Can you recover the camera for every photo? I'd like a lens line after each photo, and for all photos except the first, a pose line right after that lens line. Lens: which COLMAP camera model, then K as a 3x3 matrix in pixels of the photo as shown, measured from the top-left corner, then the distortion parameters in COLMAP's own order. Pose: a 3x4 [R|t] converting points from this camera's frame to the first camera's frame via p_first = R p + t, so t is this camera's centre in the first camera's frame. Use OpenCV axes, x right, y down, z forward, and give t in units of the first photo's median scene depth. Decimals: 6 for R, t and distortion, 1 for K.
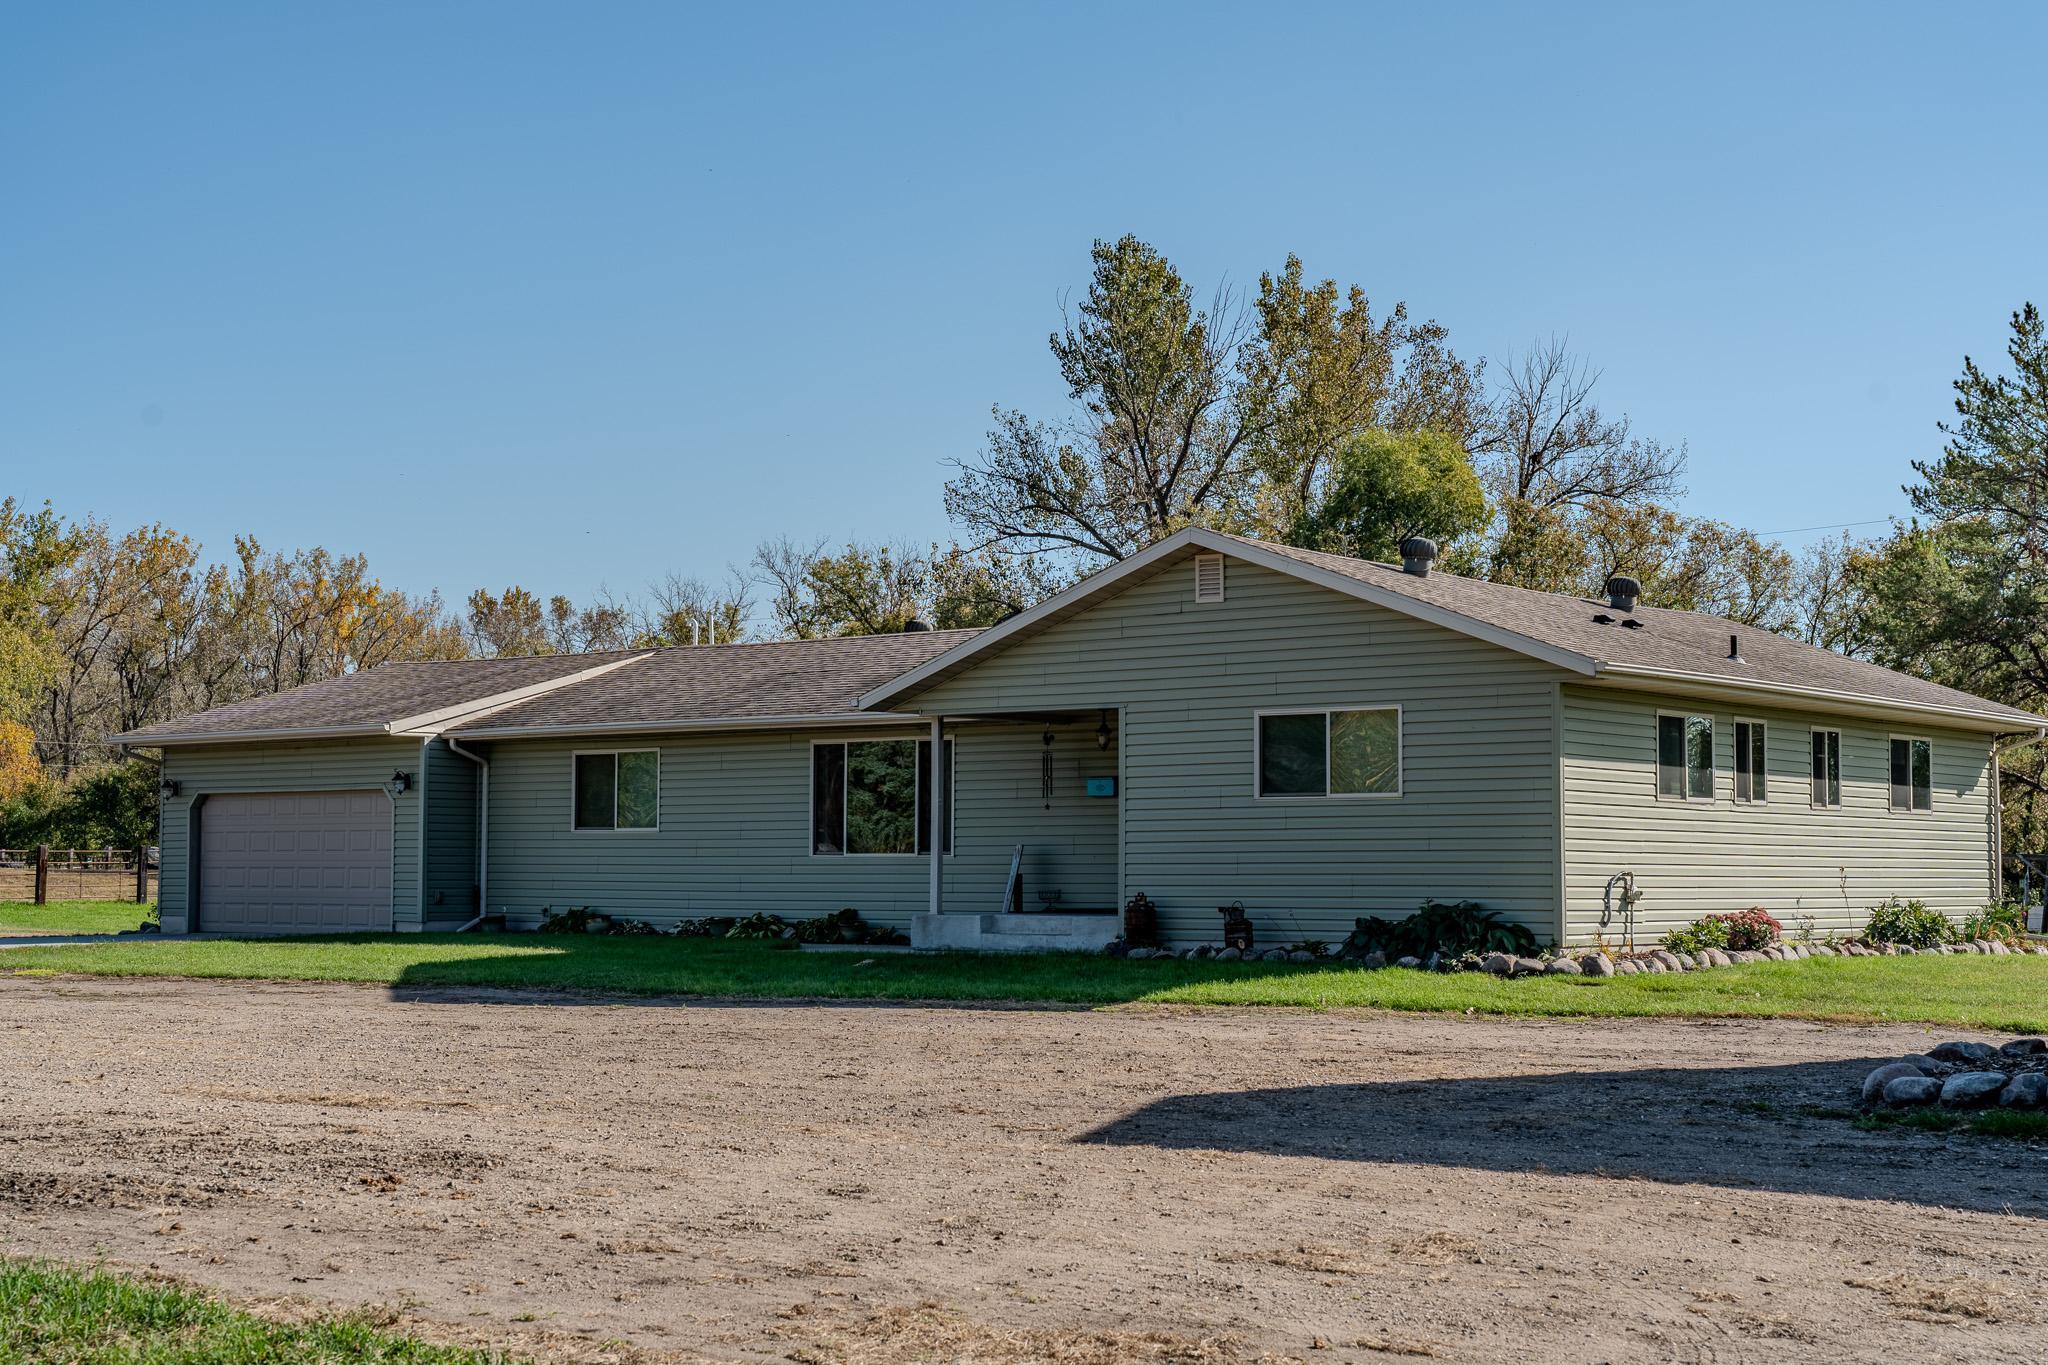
lens RADIAL K [[2871.7, 0, 1034.0], [0, 2871.7, 676.8], [0, 0, 1]] dist [0.015324, 0.000000]
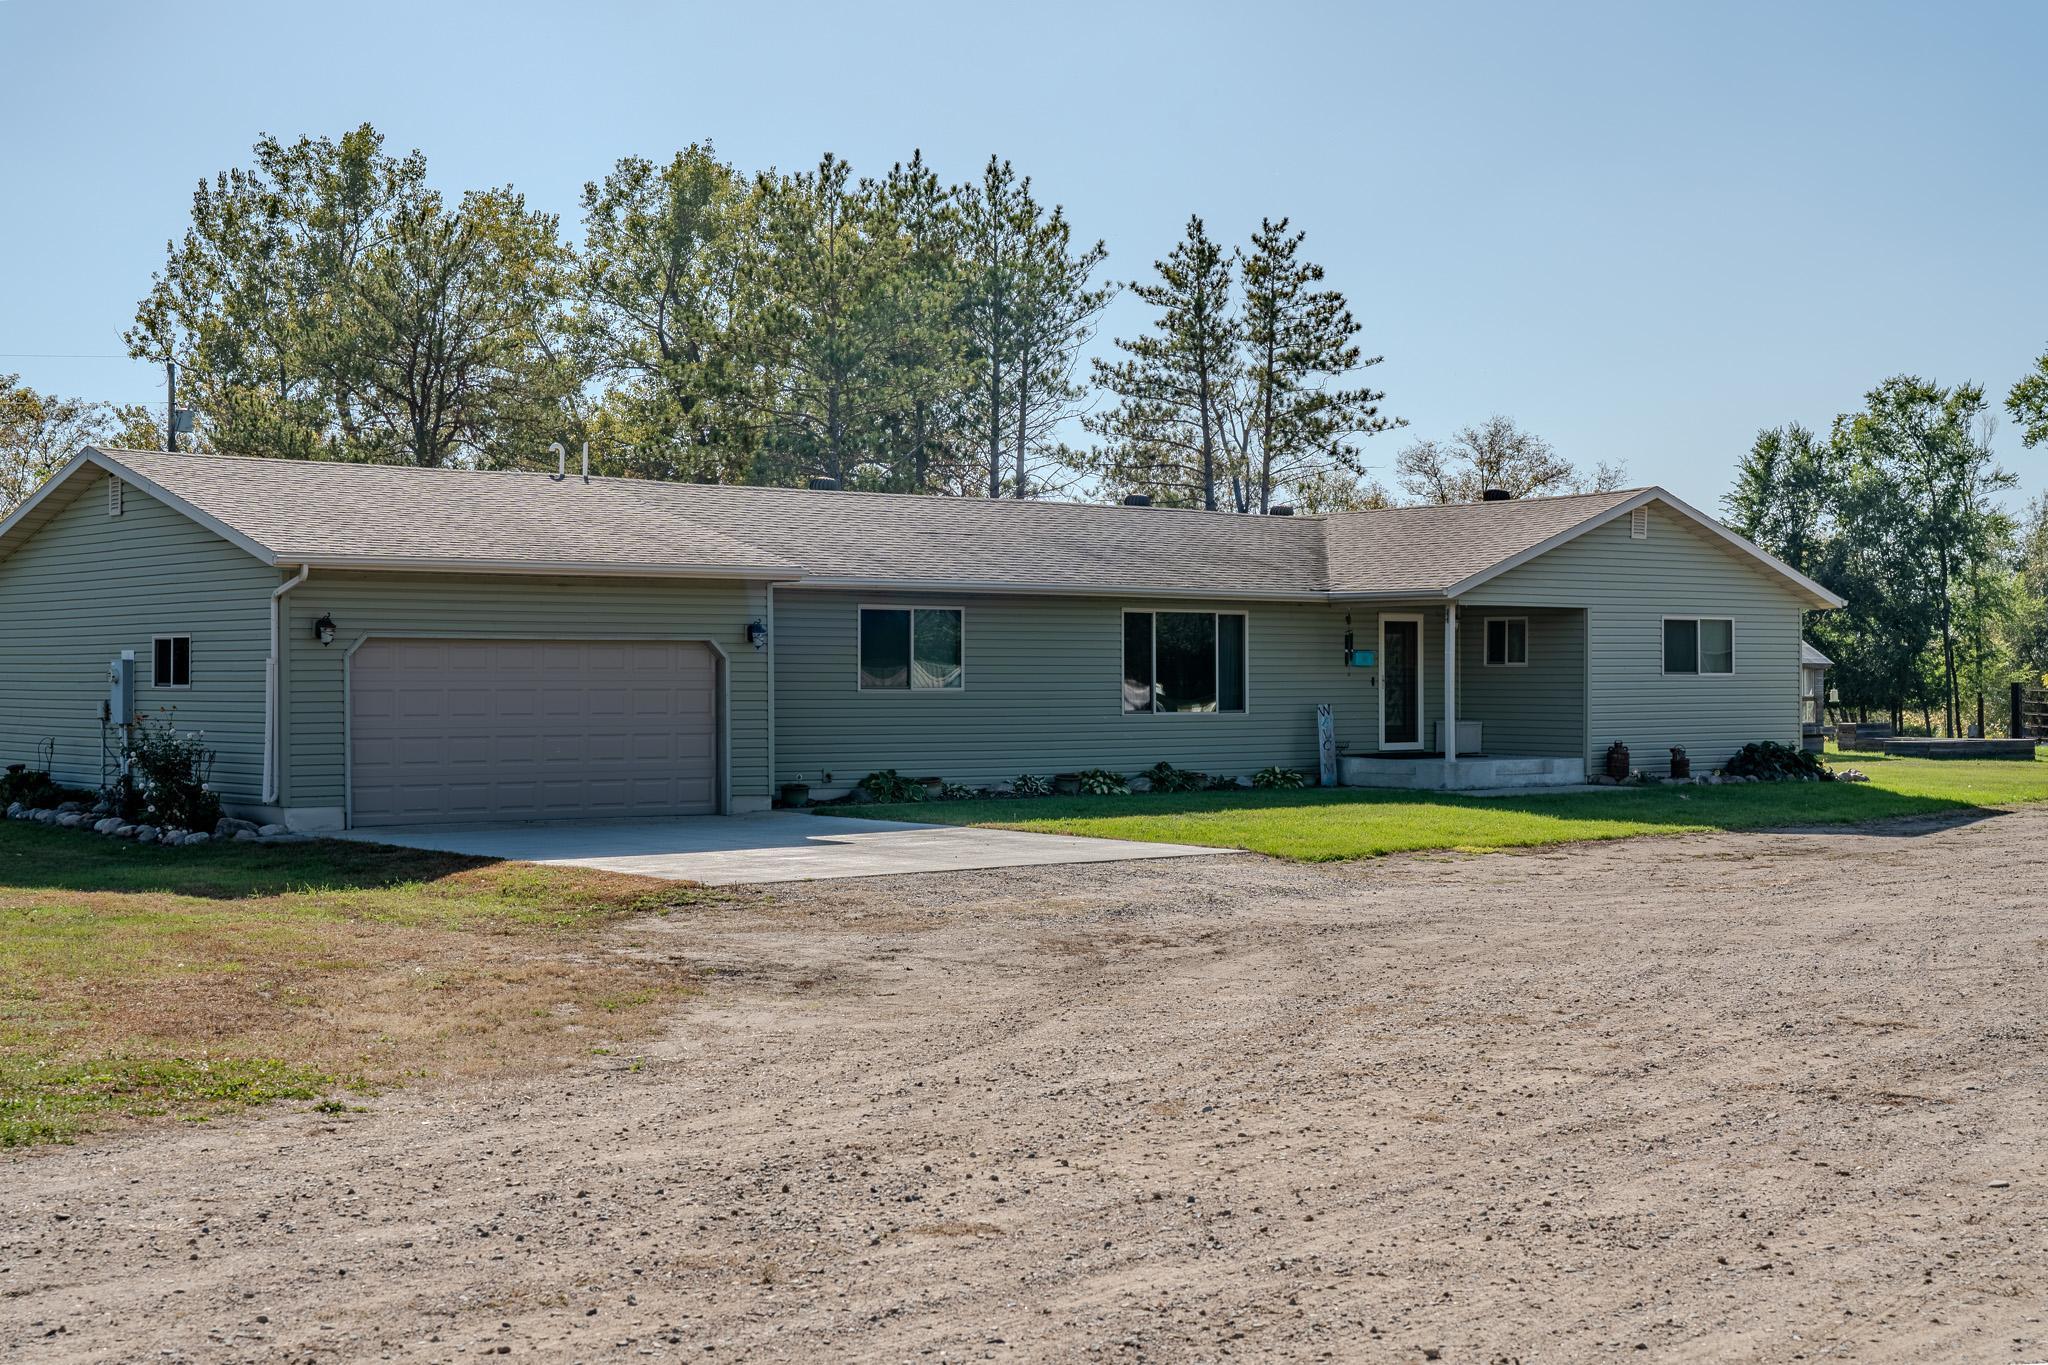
lens RADIAL K [[2871.7, 0, 1027.5], [0, 2871.7, 692.5], [0, 0, 1]] dist [0.015324, 0.000000]
pose [[0.212107, -0.007330, 0.977219, -1.308725], [-0.066044, 0.997578, 0.021818, 0.037249], [-0.975012, -0.069167, 0.211109, 0.919937]]
